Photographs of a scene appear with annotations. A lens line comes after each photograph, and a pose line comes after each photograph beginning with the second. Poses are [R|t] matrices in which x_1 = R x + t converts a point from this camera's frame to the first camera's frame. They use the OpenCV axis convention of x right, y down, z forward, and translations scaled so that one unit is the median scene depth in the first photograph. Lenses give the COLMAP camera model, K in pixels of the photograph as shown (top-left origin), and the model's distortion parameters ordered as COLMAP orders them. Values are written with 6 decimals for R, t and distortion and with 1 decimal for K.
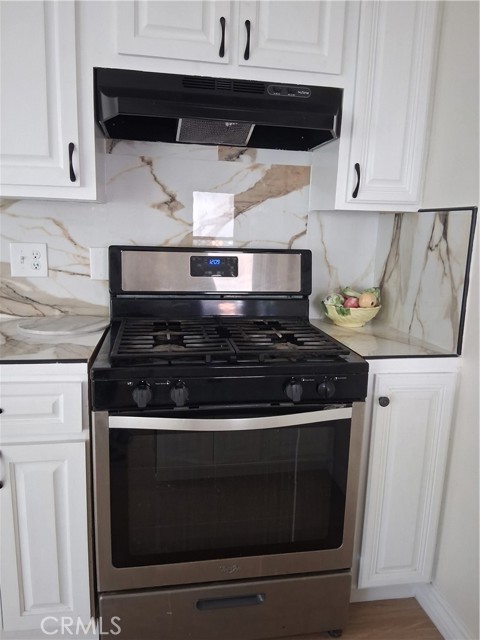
lens RADIAL K [[482.5, 0, 241.4], [0, 482.5, 321.4], [0, 0, 1]] dist [0.121632, -0.204135]
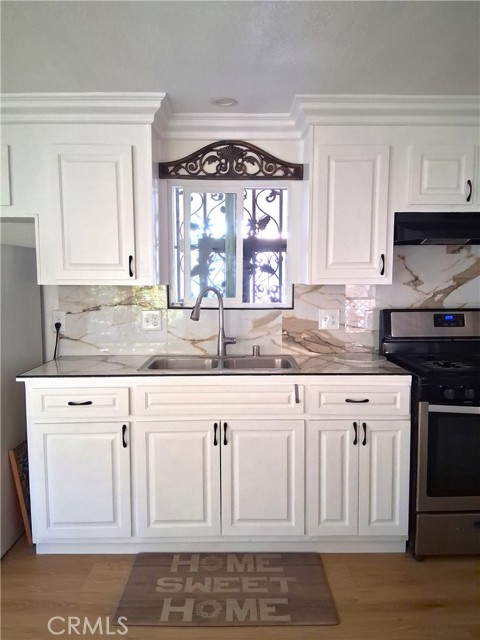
lens RADIAL K [[482.5, 0, 241.4], [0, 482.5, 321.4], [0, 0, 1]] dist [0.121632, -0.204135]
pose [[0.988793, -0.020392, -0.147892, -0.484105], [0.004153, 0.994001, -0.109290, 0.059101], [0.149233, 0.107451, 0.982946, -0.648326]]
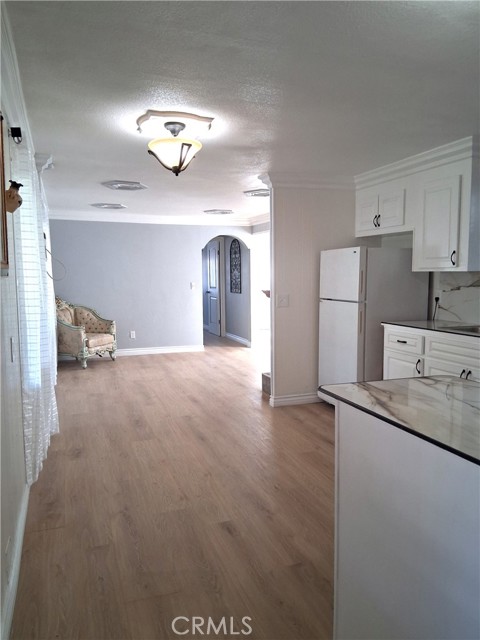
lens RADIAL K [[482.5, 0, 241.4], [0, 482.5, 321.4], [0, 0, 1]] dist [0.121632, -0.204135]
pose [[0.181944, 0.067251, -0.981007, 0.889897], [-0.186549, 0.981901, 0.032713, 0.104976], [0.965451, 0.177054, 0.191196, -0.534603]]
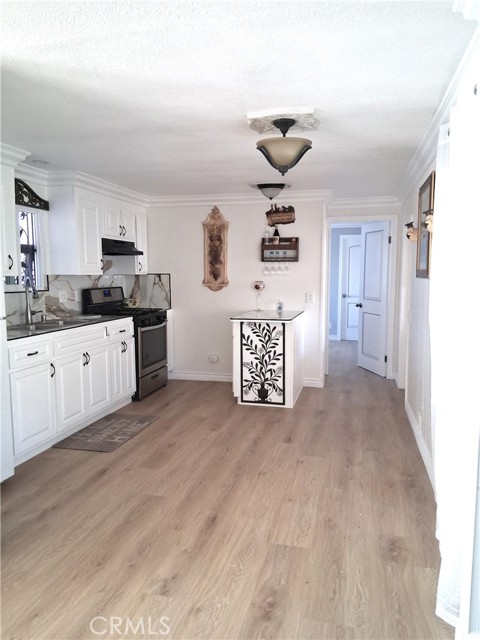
lens RADIAL K [[482.5, 0, 241.4], [0, 482.5, 321.4], [0, 0, 1]] dist [0.121632, -0.204135]
pose [[0.389032, -0.125821, 0.912592, -2.555593], [0.196369, 0.979188, 0.051292, 0.068088], [-0.900052, 0.159250, 0.405643, -0.984106]]
